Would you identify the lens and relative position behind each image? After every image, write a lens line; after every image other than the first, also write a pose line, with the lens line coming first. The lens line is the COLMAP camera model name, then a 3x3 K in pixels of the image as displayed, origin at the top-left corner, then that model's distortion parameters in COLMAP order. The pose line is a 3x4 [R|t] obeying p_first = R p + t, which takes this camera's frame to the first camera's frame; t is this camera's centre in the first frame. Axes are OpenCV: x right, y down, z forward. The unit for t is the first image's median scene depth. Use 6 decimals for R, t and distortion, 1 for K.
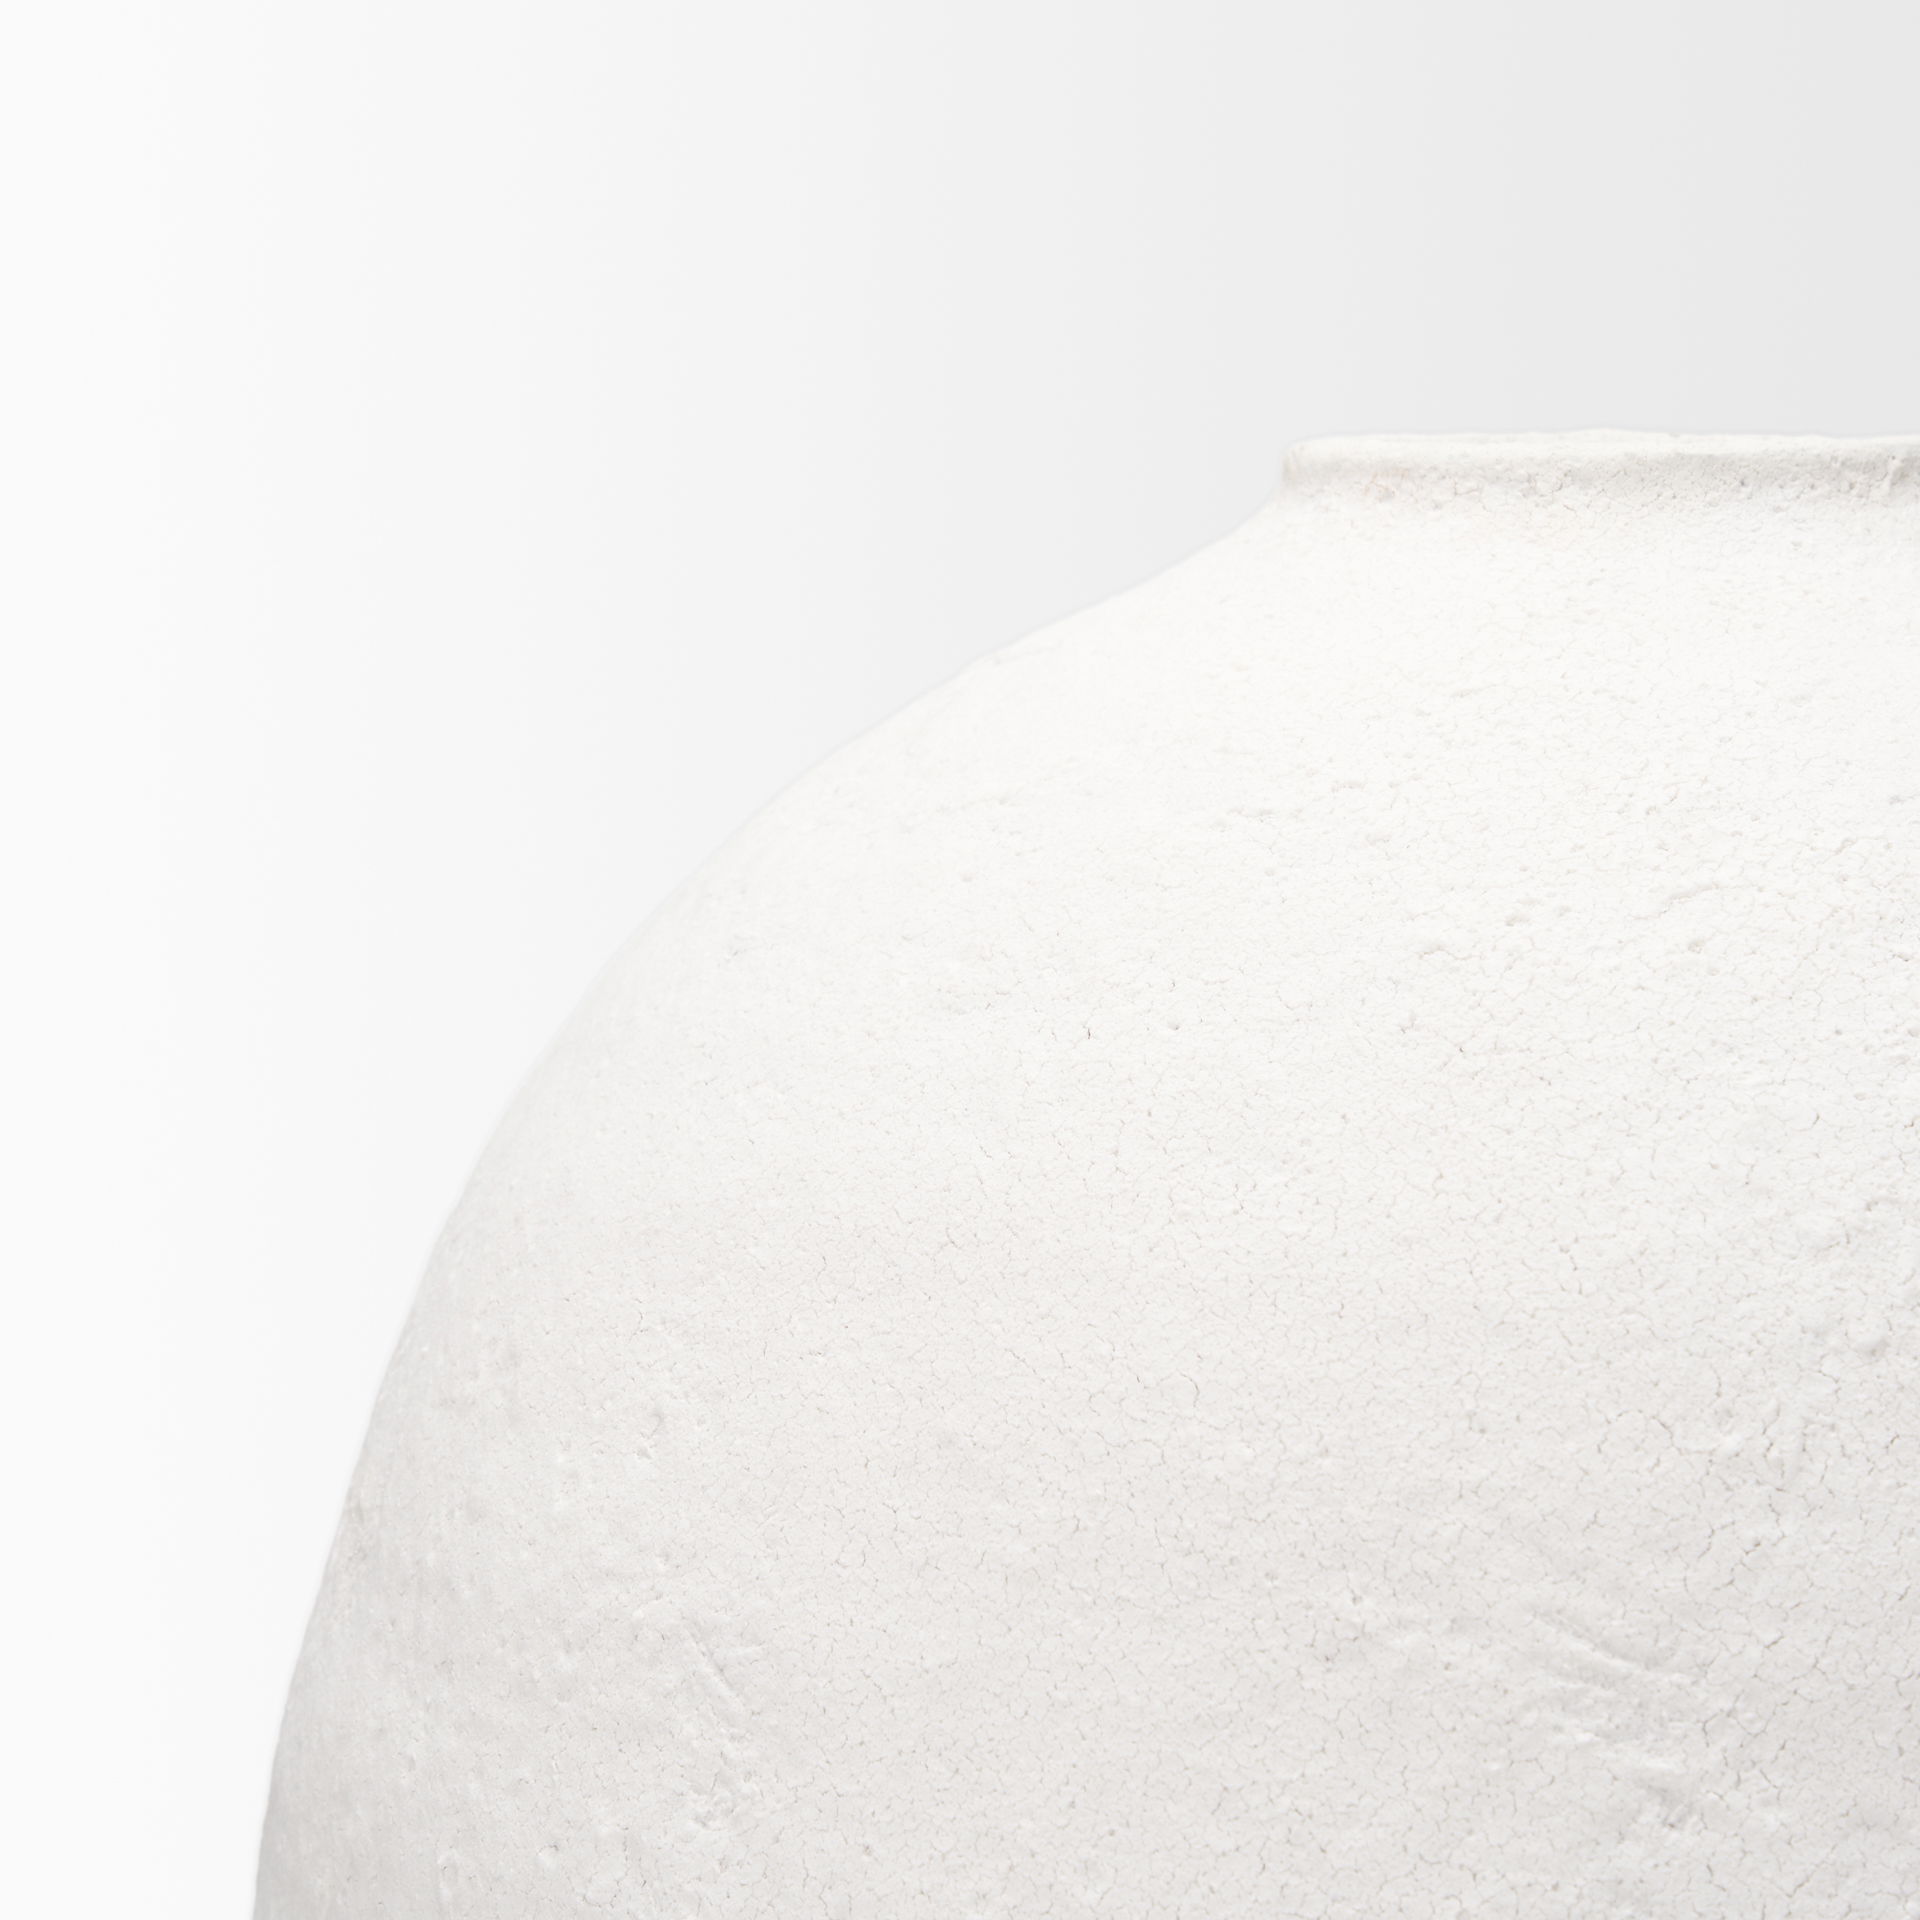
lens RADIAL K [[5760.6, 0, 960.0], [0, 5760.6, 960.0], [0, 0, 1]] dist [-0.083171, 0.410919]
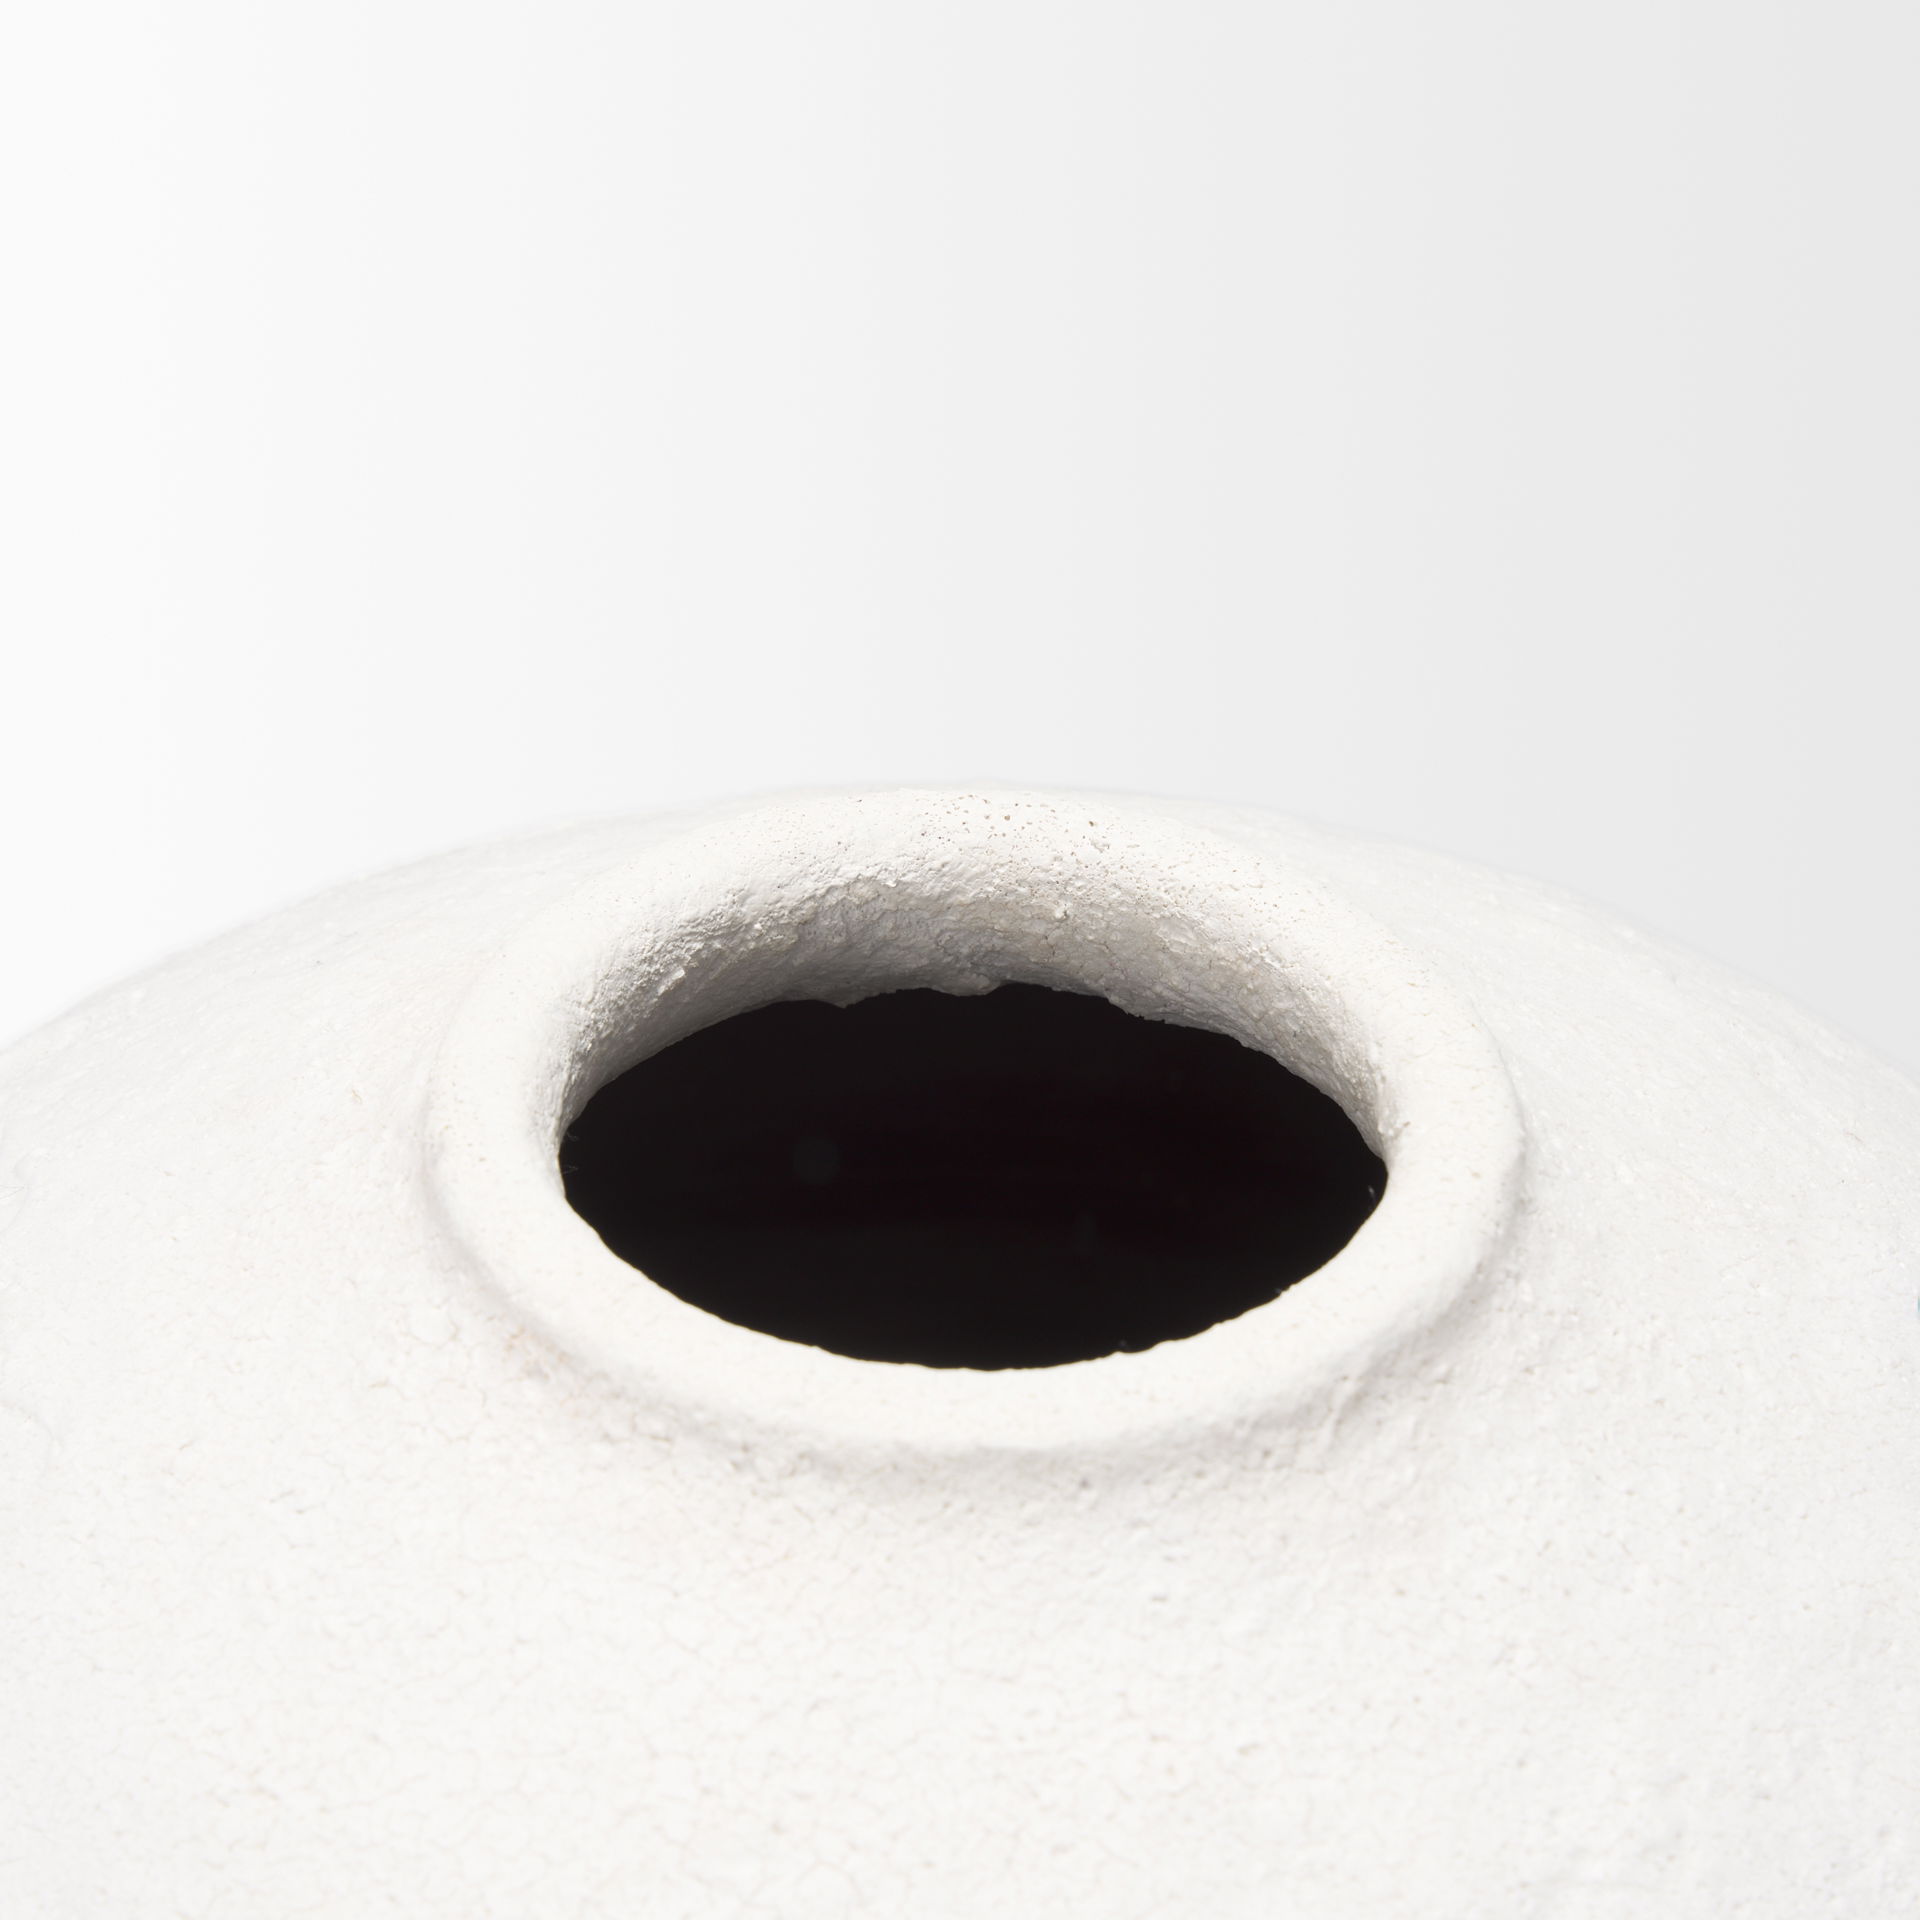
lens RADIAL K [[5760.6, 0, 960.0], [0, 5760.6, 960.0], [0, 0, 1]] dist [-0.083171, 0.410919]
pose [[0.999399, 0.033895, 0.007197, 0.119236], [-0.033096, 0.872234, 0.487969, -0.446681], [0.010262, -0.487914, 0.872832, 0.496176]]
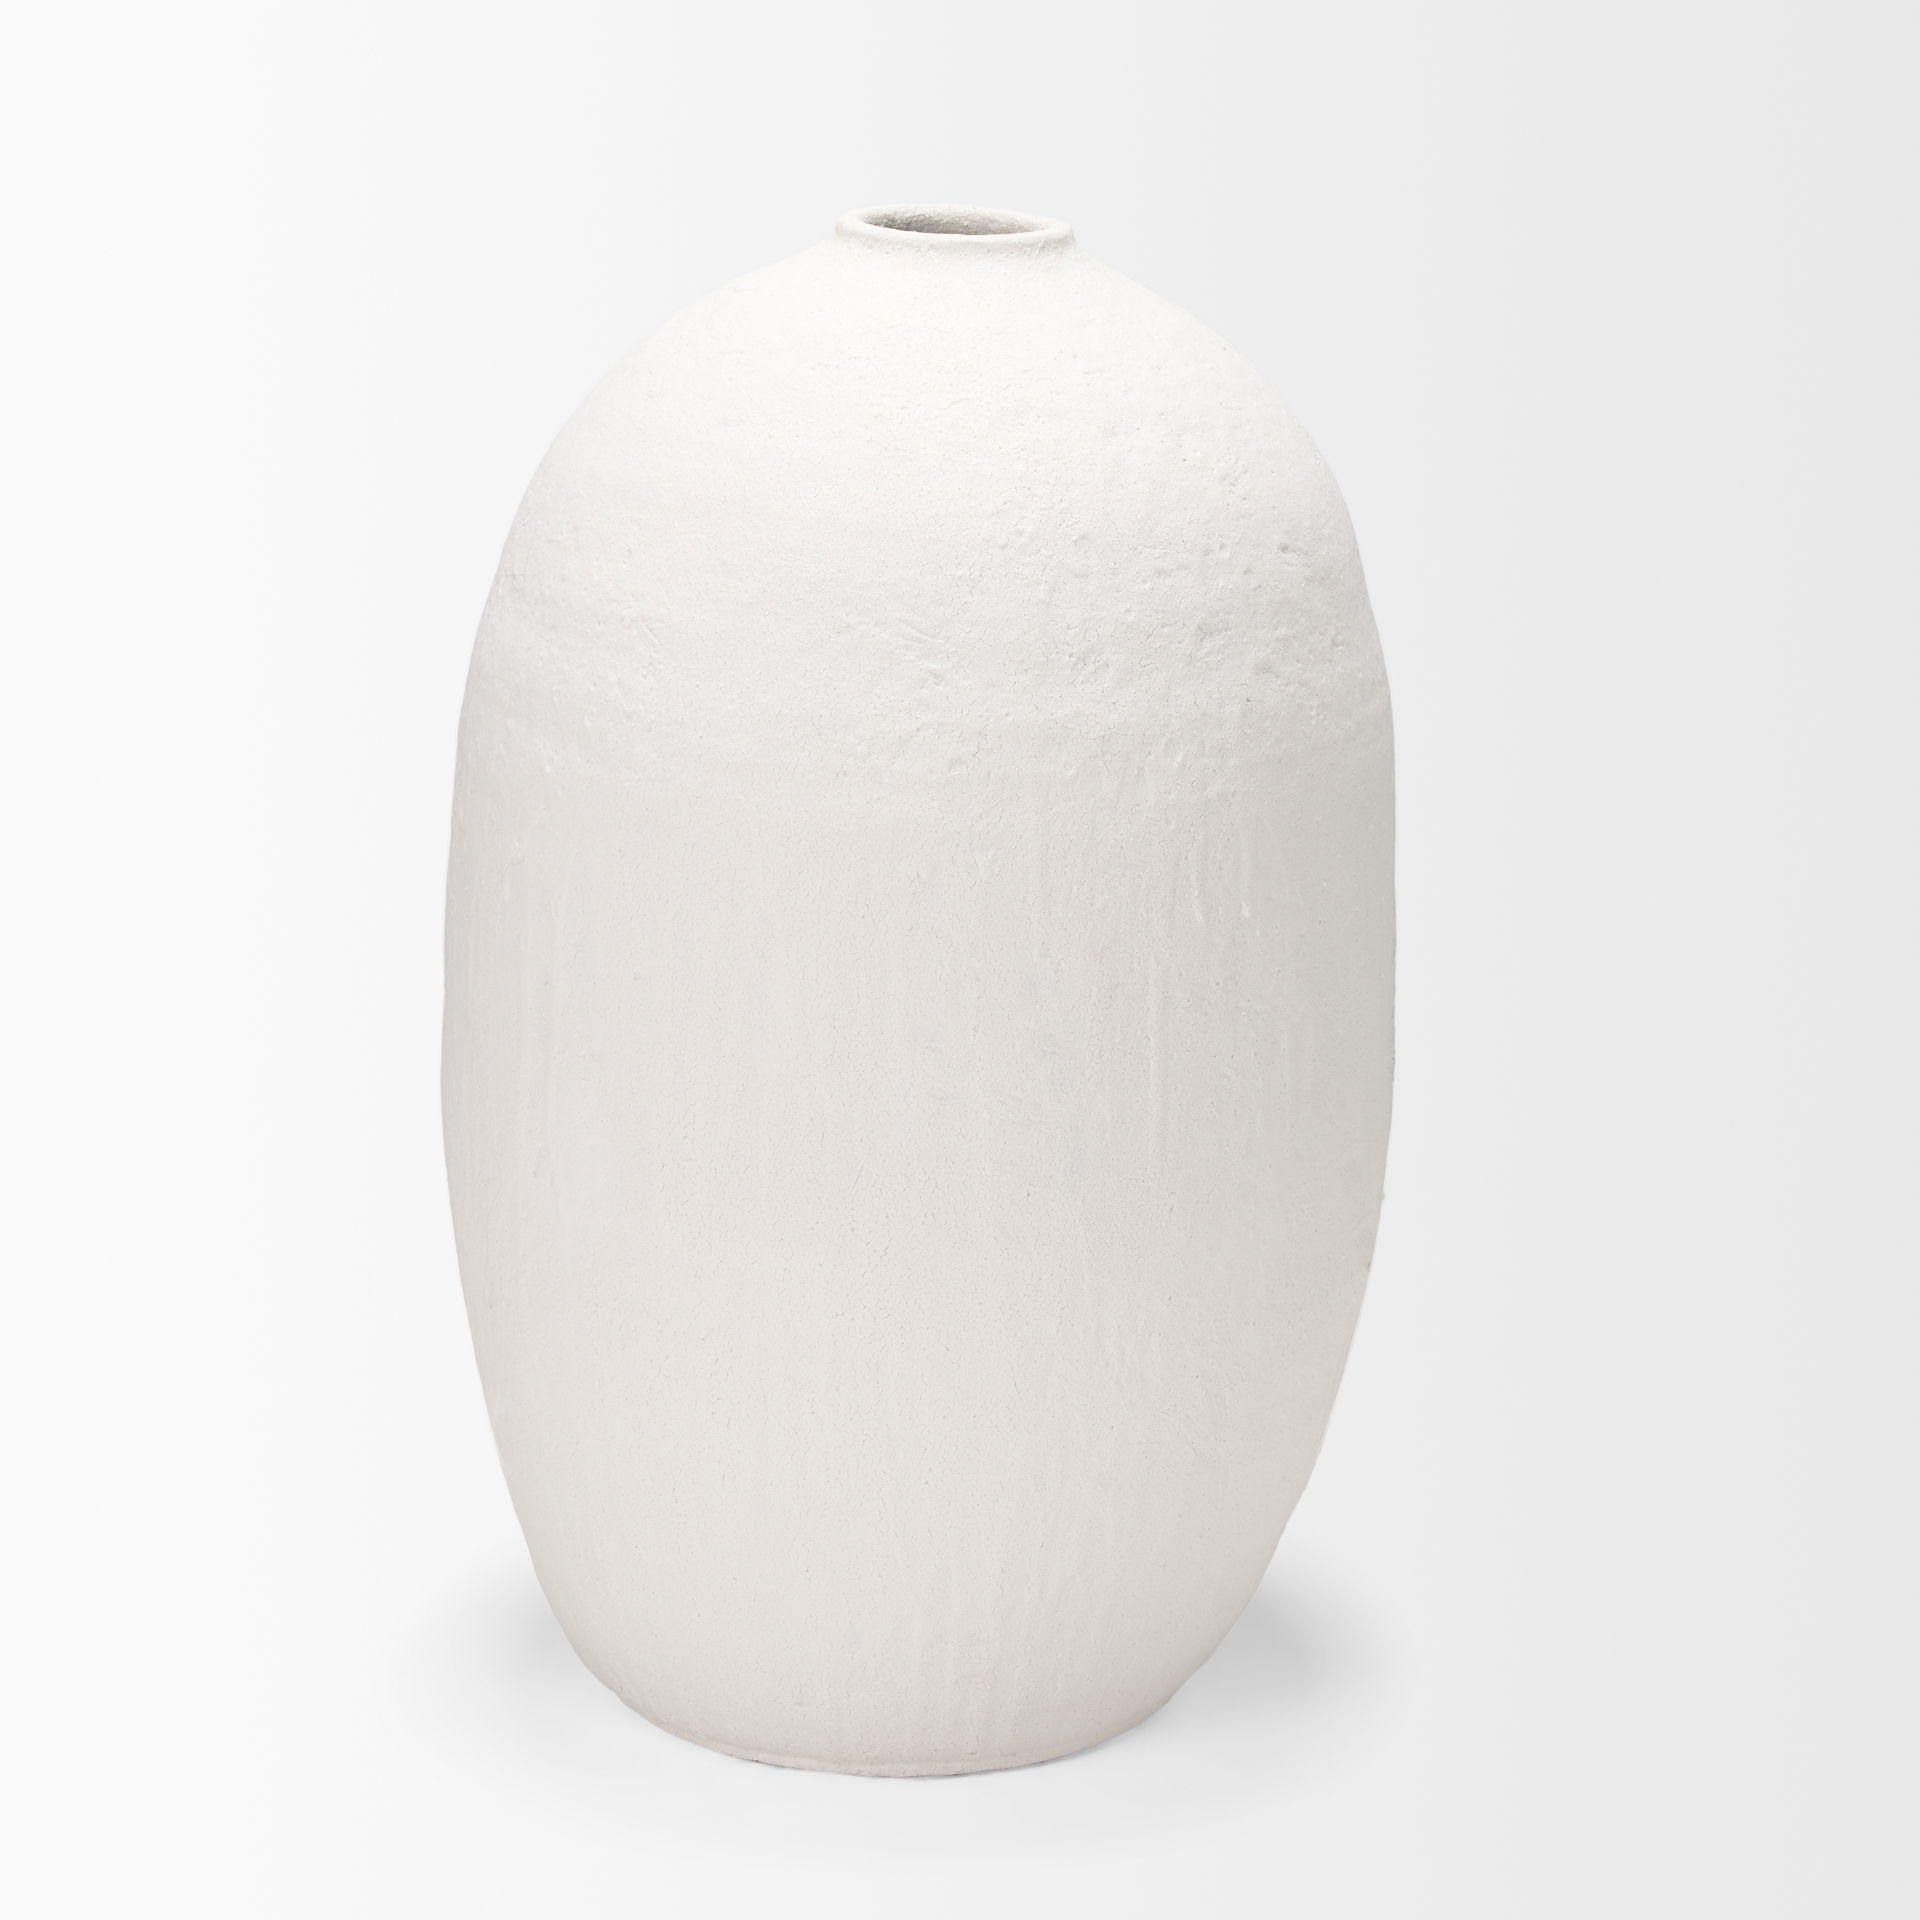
lens RADIAL K [[5760.6, 0, 960.0], [0, 5760.6, 960.0], [0, 0, 1]] dist [-0.083171, 0.410919]
pose [[0.995400, 0.025795, 0.092267, -0.151389], [-0.041128, 0.984867, 0.168363, -0.230114], [-0.086528, -0.171384, 0.981397, -2.075443]]
